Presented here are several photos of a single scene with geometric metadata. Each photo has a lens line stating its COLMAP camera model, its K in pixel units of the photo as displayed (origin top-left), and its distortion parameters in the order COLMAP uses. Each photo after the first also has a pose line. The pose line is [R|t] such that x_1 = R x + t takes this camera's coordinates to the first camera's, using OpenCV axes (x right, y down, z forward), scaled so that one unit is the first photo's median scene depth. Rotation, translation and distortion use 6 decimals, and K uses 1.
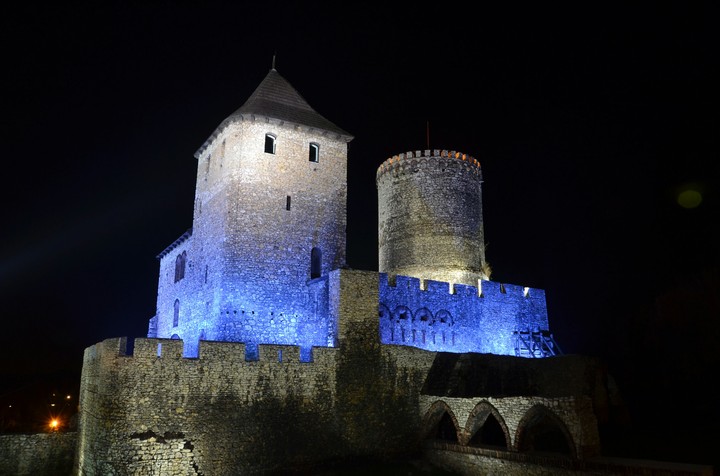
lens RADIAL K [[540.1, 0, 359.3], [0, 540.1, 236.2], [0, 0, 1]] dist [-0.126701, 0.067950]
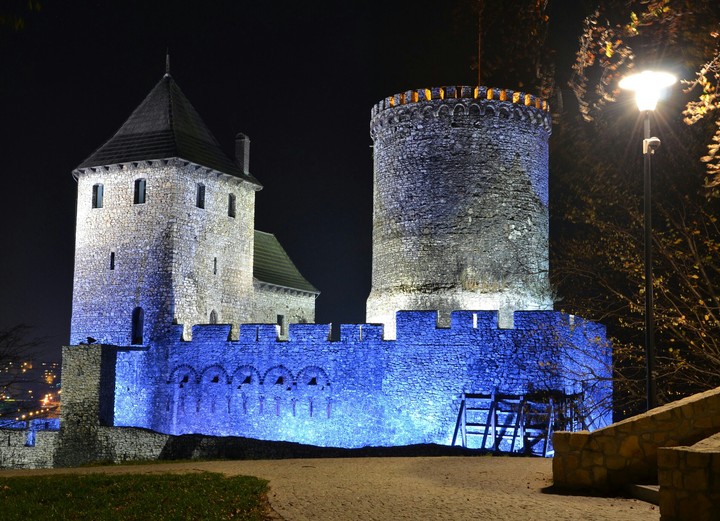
lens RADIAL K [[1003.6, 0, 355.5], [0, 1003.6, 256.9], [0, 0, 1]] dist [0.135738, 0.000000]
pose [[0.522882, -0.097881, -0.846767, 1.429370], [0.207883, 0.978034, 0.015314, -0.009763], [0.826667, -0.184036, 0.531744, 0.424362]]
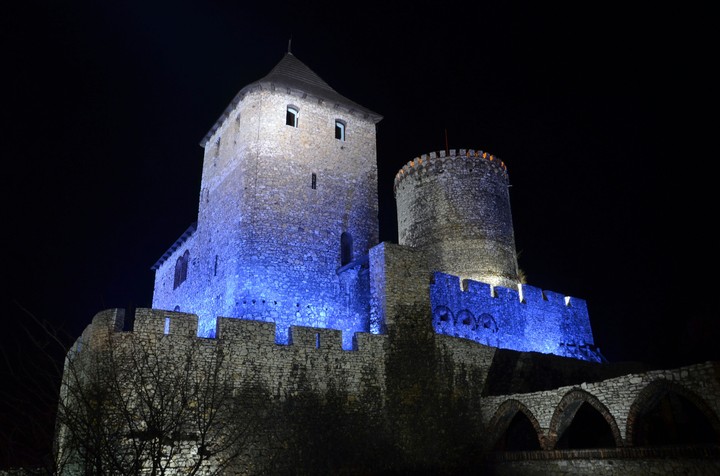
lens RADIAL K [[540.1, 0, 361.1], [0, 540.1, 241.3], [0, 0, 1]] dist [-0.126701, 0.067950]
pose [[0.999408, -0.009737, 0.033011, -0.081618], [0.013277, 0.993978, -0.108776, 0.123655], [-0.031753, 0.109150, 0.993518, 0.143029]]
